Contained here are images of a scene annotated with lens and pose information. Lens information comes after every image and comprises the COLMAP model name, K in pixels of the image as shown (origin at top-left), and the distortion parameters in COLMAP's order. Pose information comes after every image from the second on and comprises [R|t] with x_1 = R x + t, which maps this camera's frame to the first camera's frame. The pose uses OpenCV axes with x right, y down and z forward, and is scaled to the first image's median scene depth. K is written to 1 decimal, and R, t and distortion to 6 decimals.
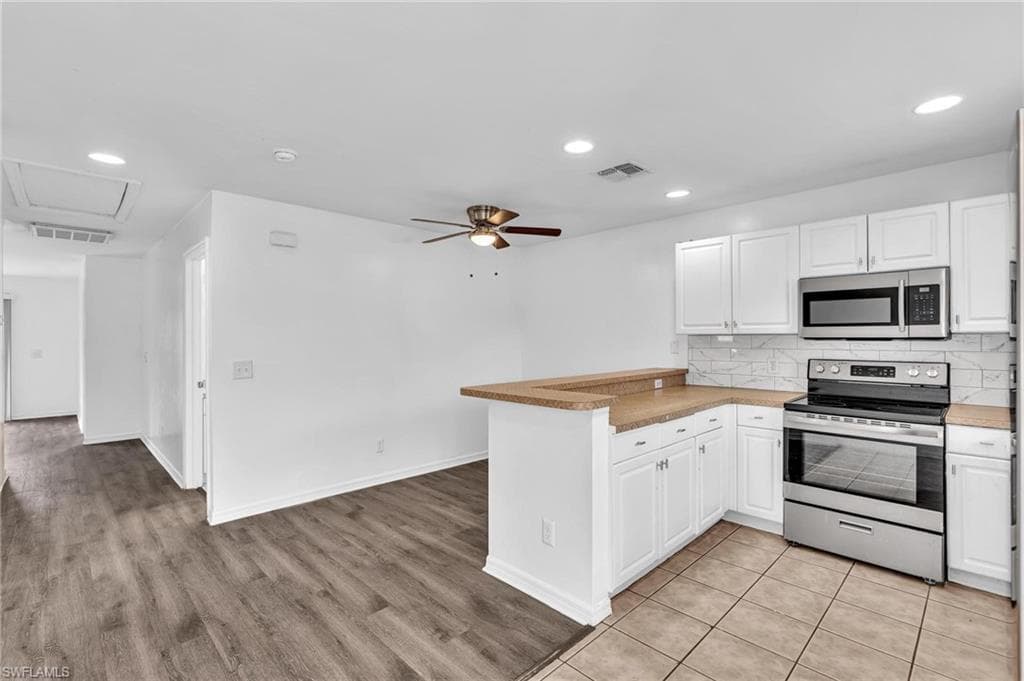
lens RADIAL K [[468.7, 0, 506.2], [0, 468.7, 334.8], [0, 0, 1]] dist [-0.010086, 0.003408]
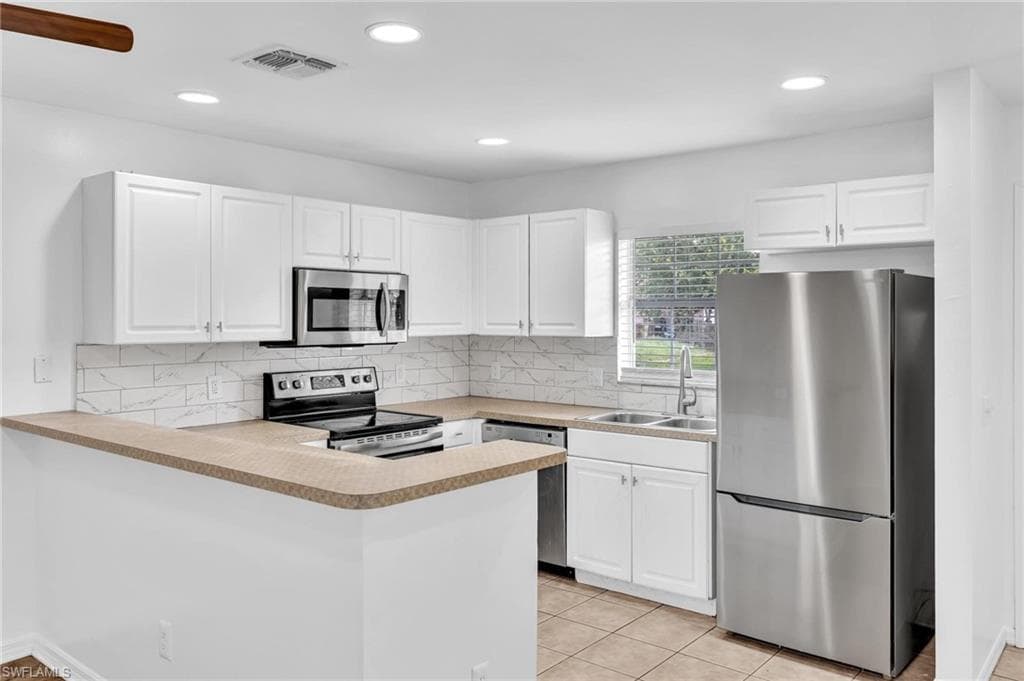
lens RADIAL K [[804.2, 0, 515.9], [0, 804.2, 316.1], [0, 0, 1]] dist [0.008757, -0.002580]
pose [[-0.124216, 0.000434, 0.992255, -0.716476], [-0.006243, 0.999980, -0.001219, -0.042451], [-0.992236, -0.006346, -0.124211, 0.815716]]
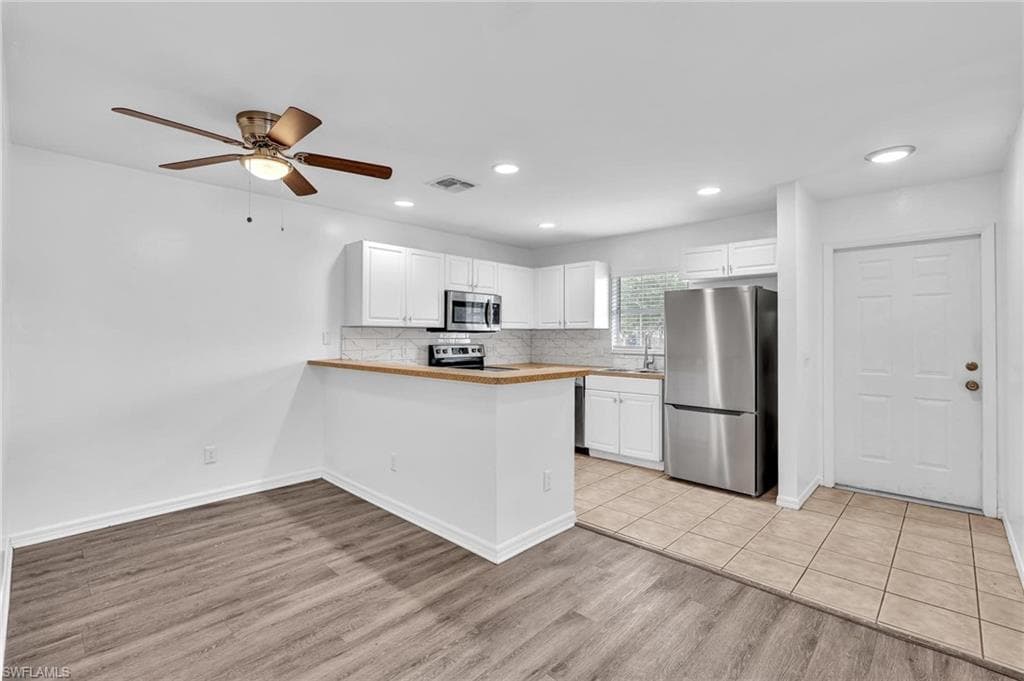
lens RADIAL K [[468.7, 0, 516.5], [0, 468.7, 331.6], [0, 0, 1]] dist [-0.010086, 0.003408]
pose [[-0.059172, 0.011173, 0.998185, -0.877134], [-0.009451, 0.999886, -0.011752, 0.026390], [-0.998203, -0.010129, -0.059059, 0.872012]]
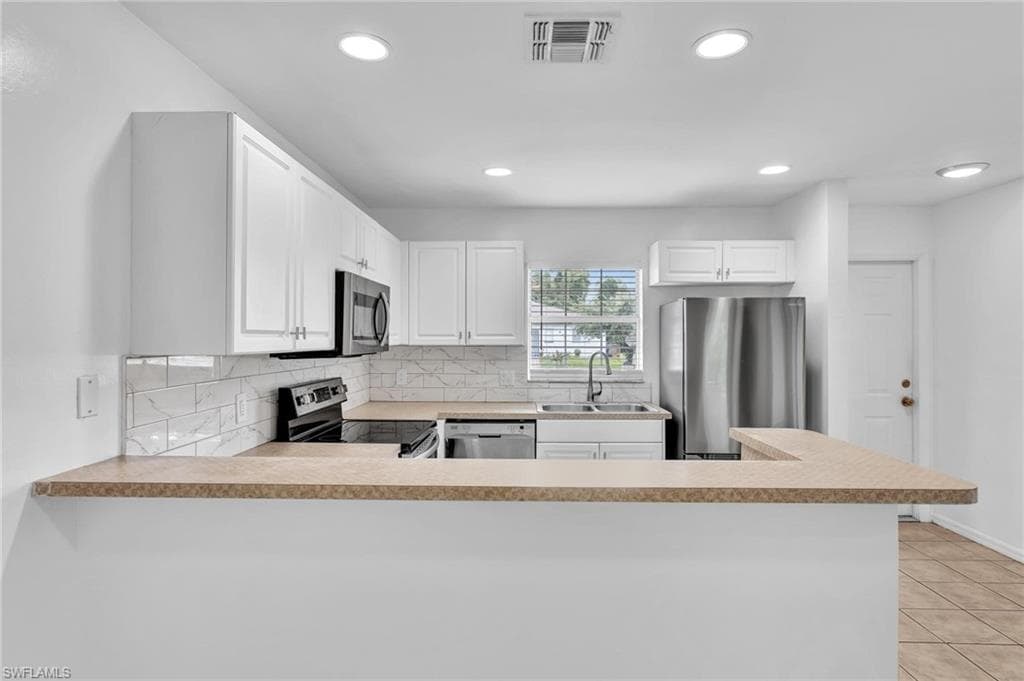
lens RADIAL K [[557.0, 0, 518.0], [0, 557.0, 330.3], [0, 0, 1]] dist [-0.007614, 0.000972]
pose [[-0.714779, 0.008575, 0.699298, -0.136619], [-0.005778, 0.999818, -0.018166, -0.017338], [-0.699327, -0.017025, -0.714599, 1.414301]]
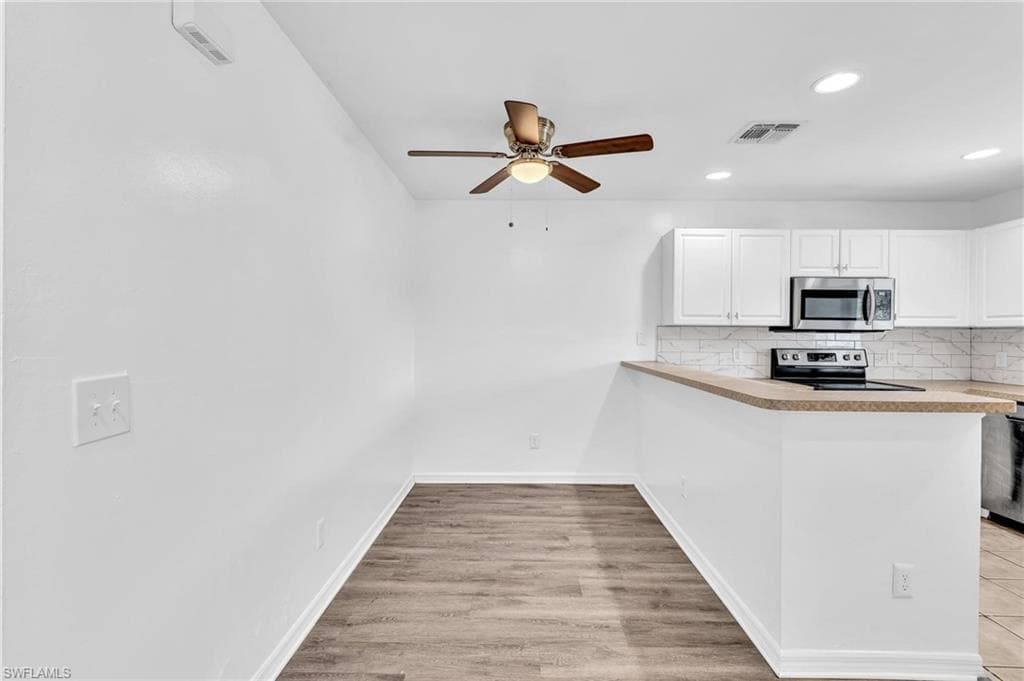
lens RADIAL K [[468.7, 0, 506.4], [0, 468.7, 336.9], [0, 0, 1]] dist [-0.010086, 0.003408]
pose [[0.705329, 0.003856, 0.708870, -0.666517], [-0.013449, 0.999878, 0.007943, 0.024958], [-0.708753, -0.015136, 0.705294, 0.699007]]
